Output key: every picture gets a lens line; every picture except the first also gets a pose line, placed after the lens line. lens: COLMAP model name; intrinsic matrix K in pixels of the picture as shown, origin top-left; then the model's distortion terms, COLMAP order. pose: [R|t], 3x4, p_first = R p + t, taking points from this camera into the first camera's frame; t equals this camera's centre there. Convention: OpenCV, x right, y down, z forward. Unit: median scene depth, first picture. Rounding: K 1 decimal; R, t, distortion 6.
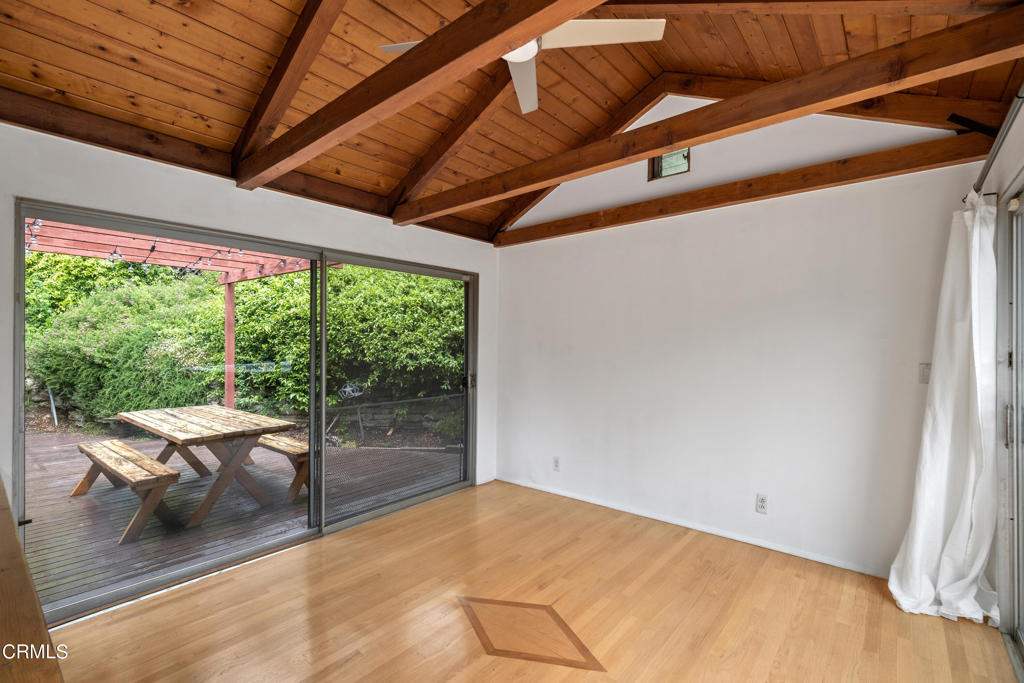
lens RADIAL K [[448.2, 0, 518.6], [0, 448.2, 347.9], [0, 0, 1]] dist [0.003015, 0.001066]
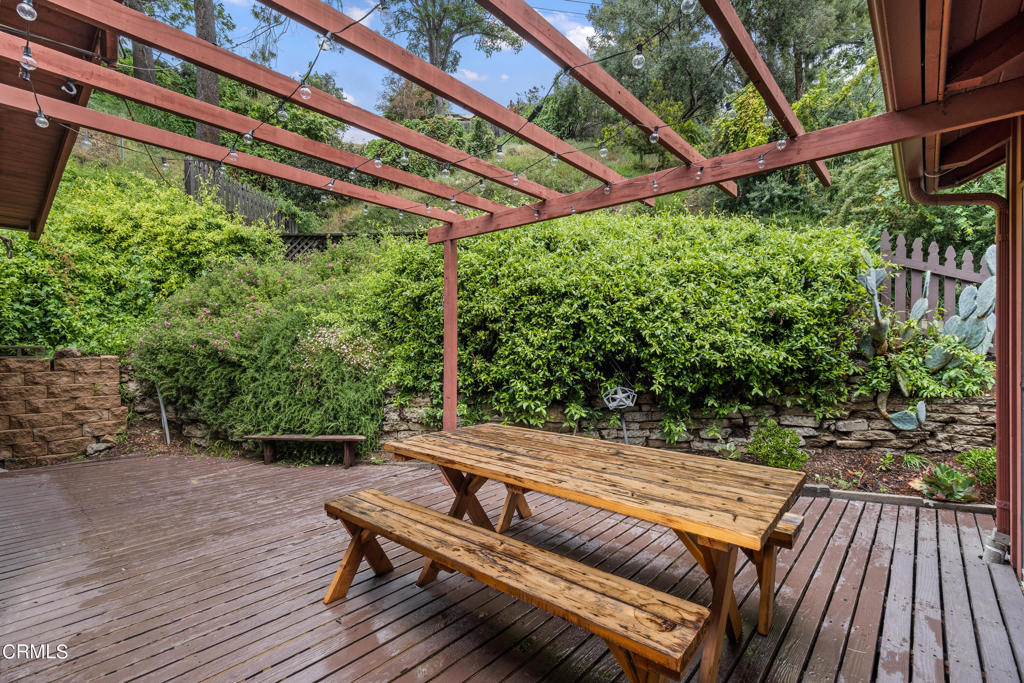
lens RADIAL K [[443.4, 0, 525.5], [0, 443.4, 345.3], [0, 0, 1]] dist [0.009467, -0.001704]
pose [[0.999641, -0.009015, -0.025250, -0.421810], [0.008901, 0.999950, -0.004651, 0.015490], [0.025290, 0.004425, 0.999670, 0.275506]]
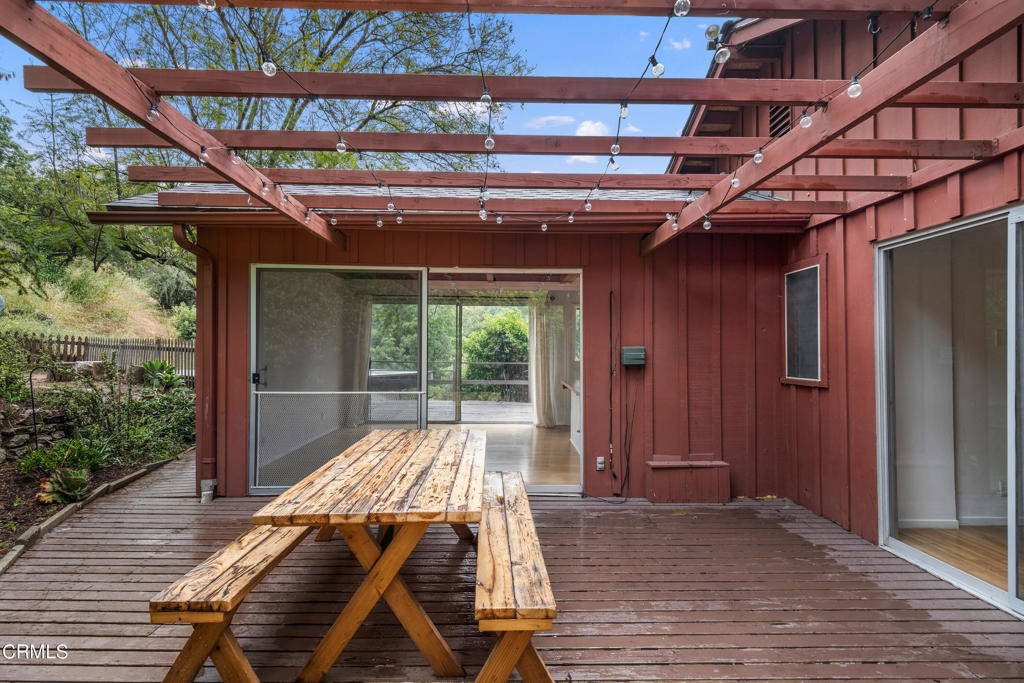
lens RADIAL K [[492.1, 0, 511.5], [0, 492.1, 341.8], [0, 0, 1]] dist [0.004309, -0.000181]
pose [[-0.636543, -0.003771, 0.771232, -0.738220], [-0.004970, 0.999987, 0.000787, 0.000783], [-0.771225, -0.003332, -0.636554, 0.752958]]
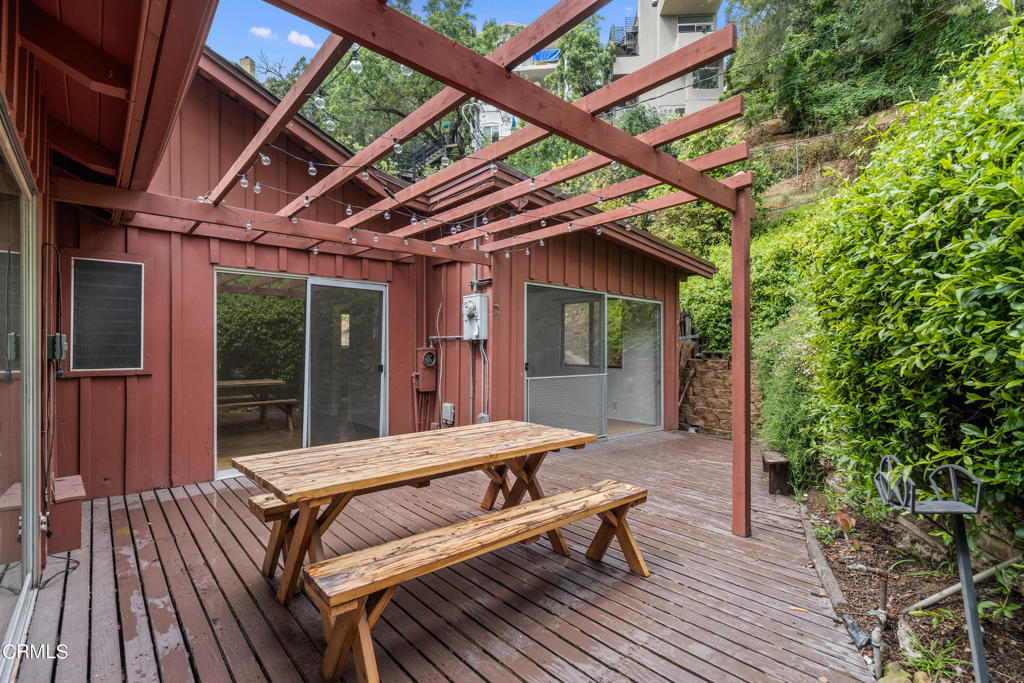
lens RADIAL K [[492.1, 0, 519.4], [0, 492.1, 350.6], [0, 0, 1]] dist [0.004309, -0.000181]
pose [[-0.161322, -0.009925, -0.986852, -0.036472], [-0.012463, 0.999890, -0.008019, 0.018489], [0.986823, 0.011006, -0.161428, 0.697406]]
